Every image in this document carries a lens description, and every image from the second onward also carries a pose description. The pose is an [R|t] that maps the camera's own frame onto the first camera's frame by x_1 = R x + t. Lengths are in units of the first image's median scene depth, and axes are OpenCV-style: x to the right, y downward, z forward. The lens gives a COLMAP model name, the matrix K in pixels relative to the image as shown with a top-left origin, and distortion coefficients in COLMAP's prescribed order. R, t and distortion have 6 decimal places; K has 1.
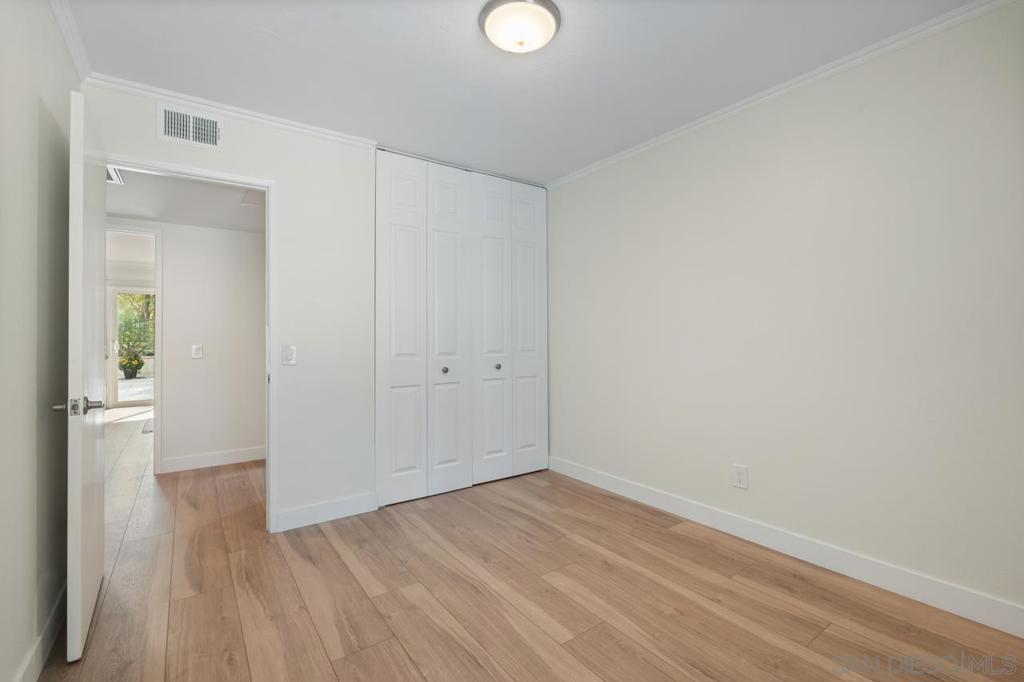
lens RADIAL K [[449.5, 0, 516.0], [0, 449.5, 339.1], [0, 0, 1]] dist [-0.004555, 0.000595]
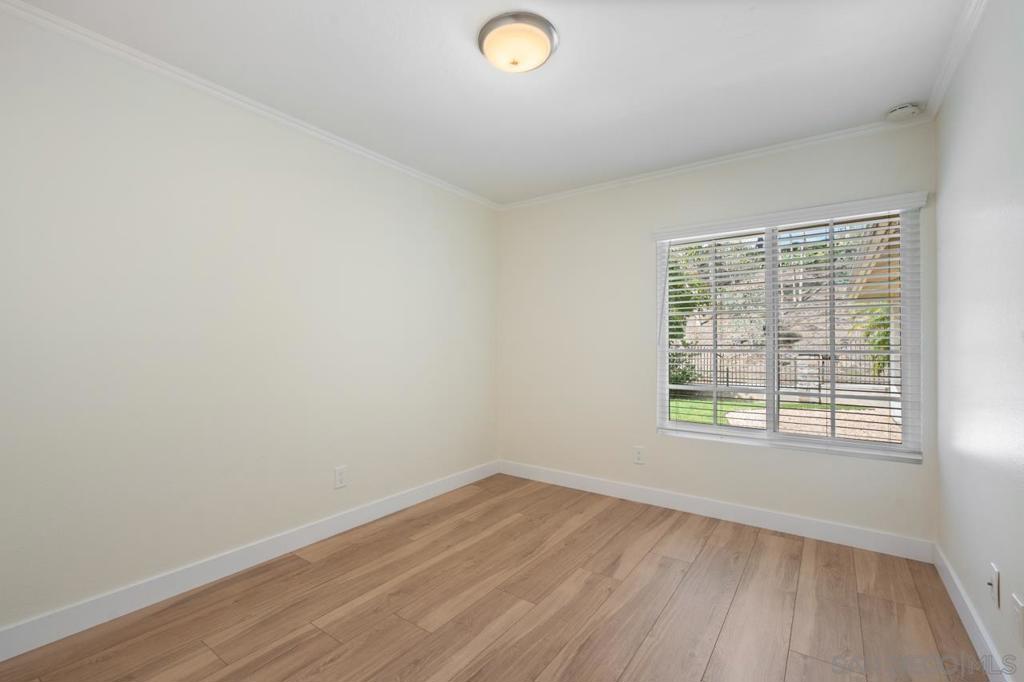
lens RADIAL K [[449.5, 0, 516.2], [0, 449.5, 341.9], [0, 0, 1]] dist [-0.004555, 0.000595]
pose [[-0.320645, 0.014716, 0.947085, -0.743912], [0.005861, 0.999891, -0.013553, -0.005257], [-0.947181, 0.001205, -0.320696, 1.033446]]
